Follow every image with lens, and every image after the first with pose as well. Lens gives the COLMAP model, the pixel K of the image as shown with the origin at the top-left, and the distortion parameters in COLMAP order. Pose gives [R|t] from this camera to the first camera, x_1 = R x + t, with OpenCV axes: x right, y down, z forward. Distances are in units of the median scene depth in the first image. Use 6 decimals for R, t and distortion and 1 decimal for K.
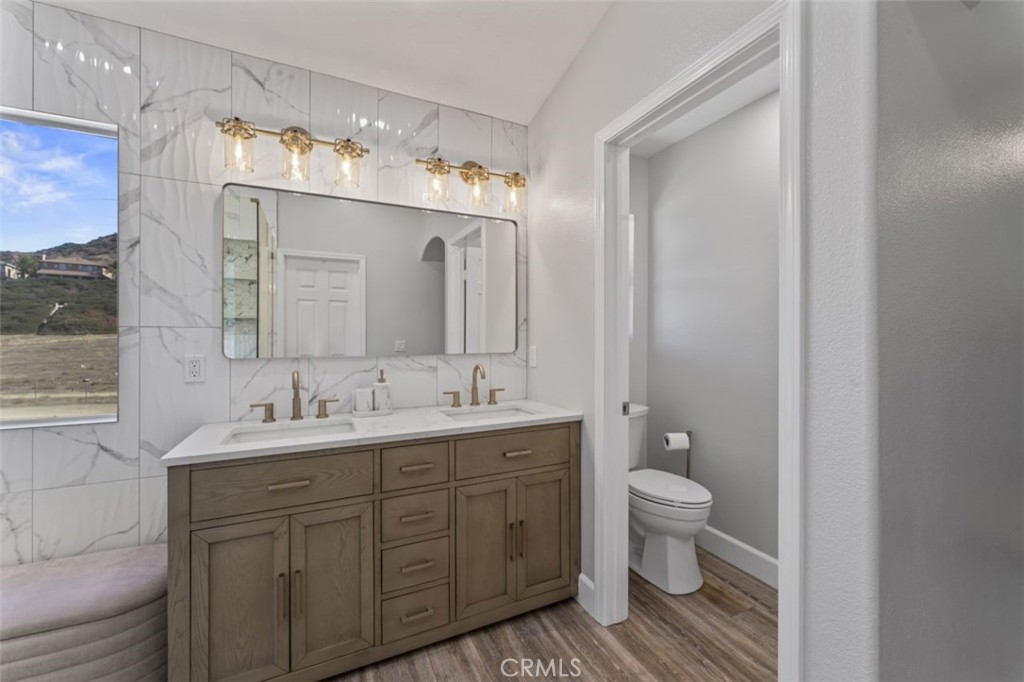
lens RADIAL K [[408.8, 0, 511.2], [0, 408.8, 336.9], [0, 0, 1]] dist [0.001751, 0.000027]
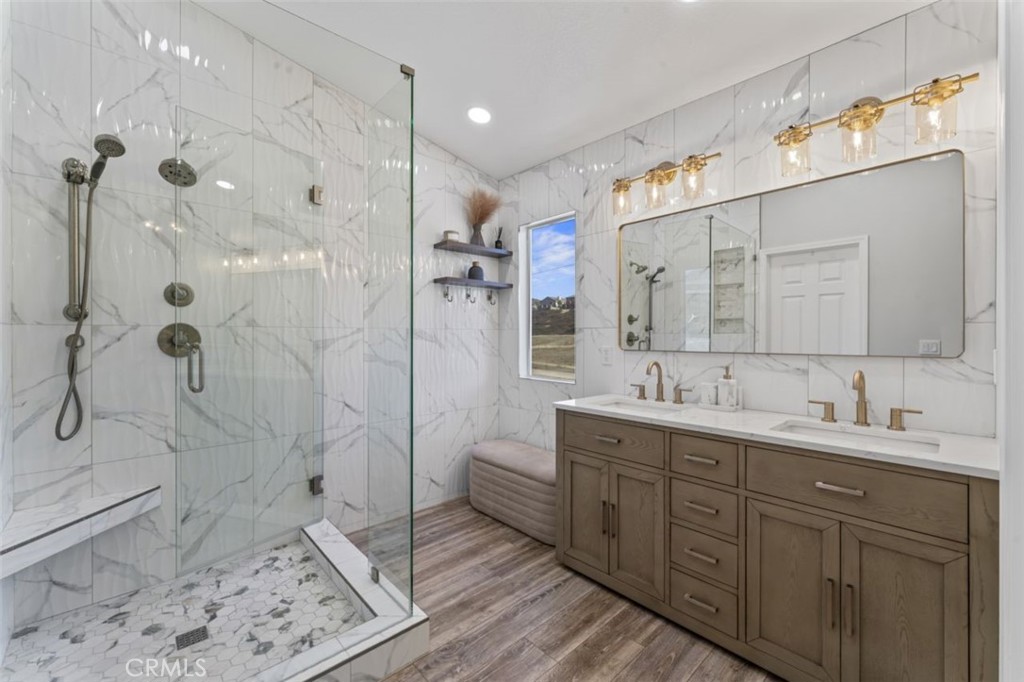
lens RADIAL K [[408.8, 0, 511.4], [0, 408.8, 337.5], [0, 0, 1]] dist [0.001751, 0.000027]
pose [[0.306917, 0.004067, -0.951728, 0.571146], [-0.002400, 0.999991, 0.003499, 0.008681], [0.951733, 0.001210, 0.306924, 0.217867]]
